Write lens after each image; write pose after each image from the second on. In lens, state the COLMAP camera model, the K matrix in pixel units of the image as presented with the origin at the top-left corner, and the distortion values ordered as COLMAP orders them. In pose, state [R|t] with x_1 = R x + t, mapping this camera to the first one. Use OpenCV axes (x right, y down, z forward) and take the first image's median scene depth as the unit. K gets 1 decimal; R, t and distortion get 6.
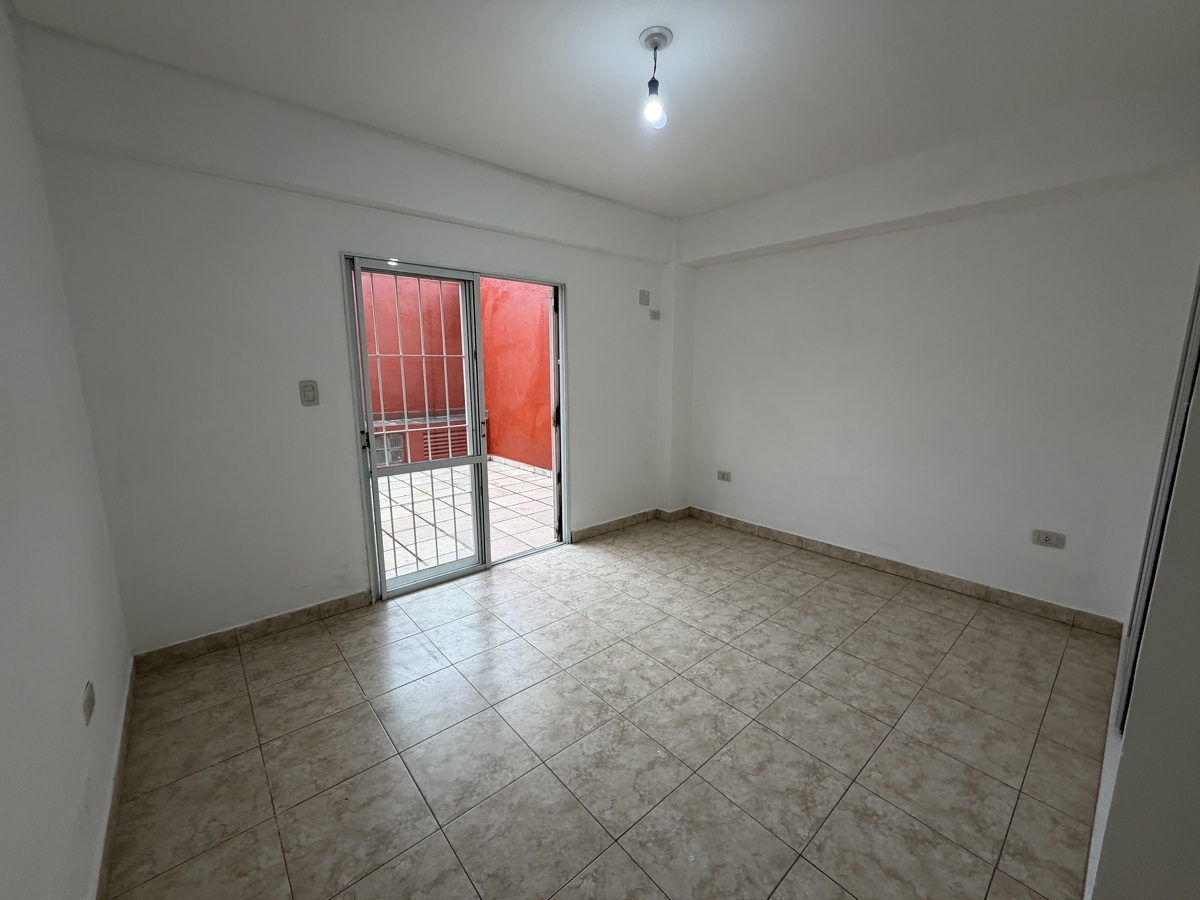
lens RADIAL K [[479.2, 0, 596.9], [0, 479.2, 448.8], [0, 0, 1]] dist [0.000230, 0.000529]
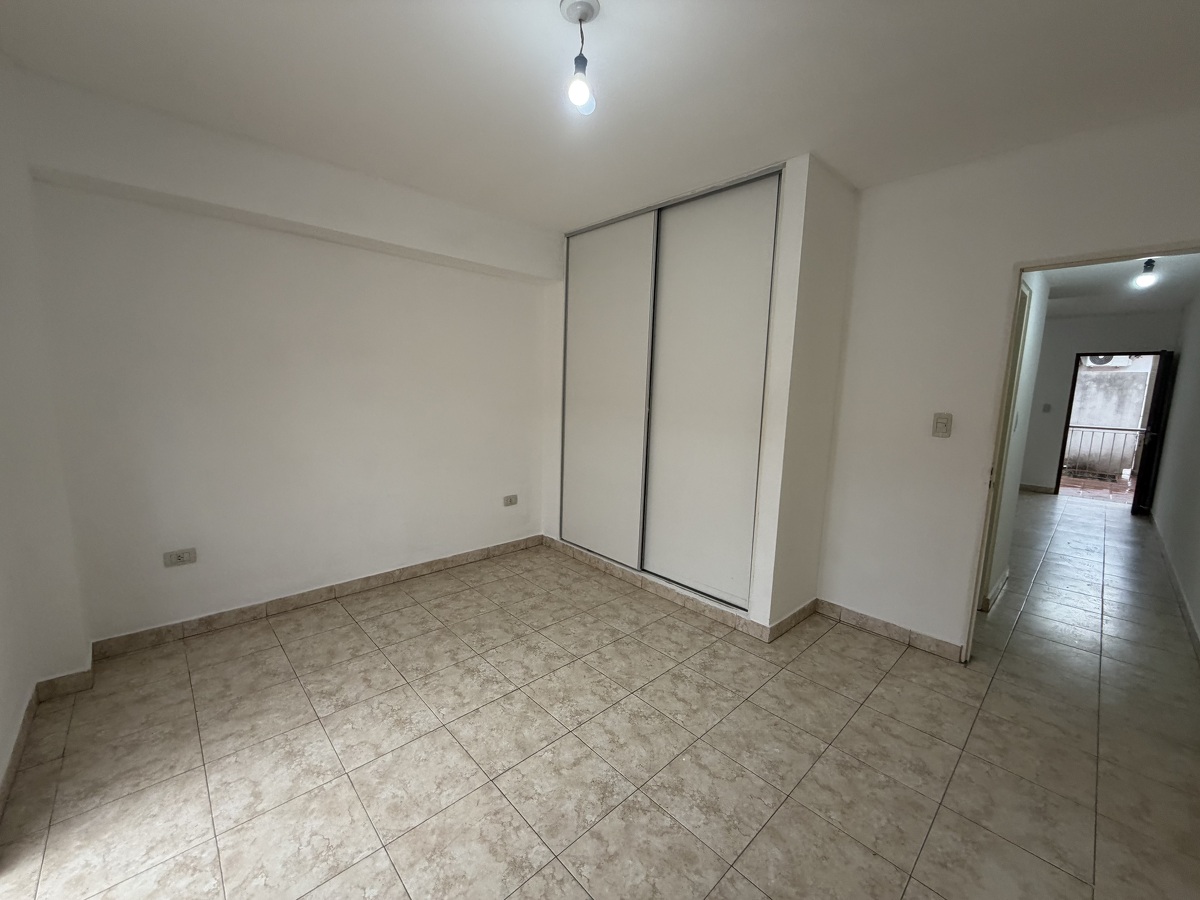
lens RADIAL K [[479.2, 0, 597.7], [0, 479.2, 454.8], [0, 0, 1]] dist [0.000230, 0.000529]
pose [[-0.044944, -0.146303, 0.988218, -0.504732], [0.137993, 0.978826, 0.151188, -0.133200], [-0.989413, 0.143162, -0.023803, 0.696928]]
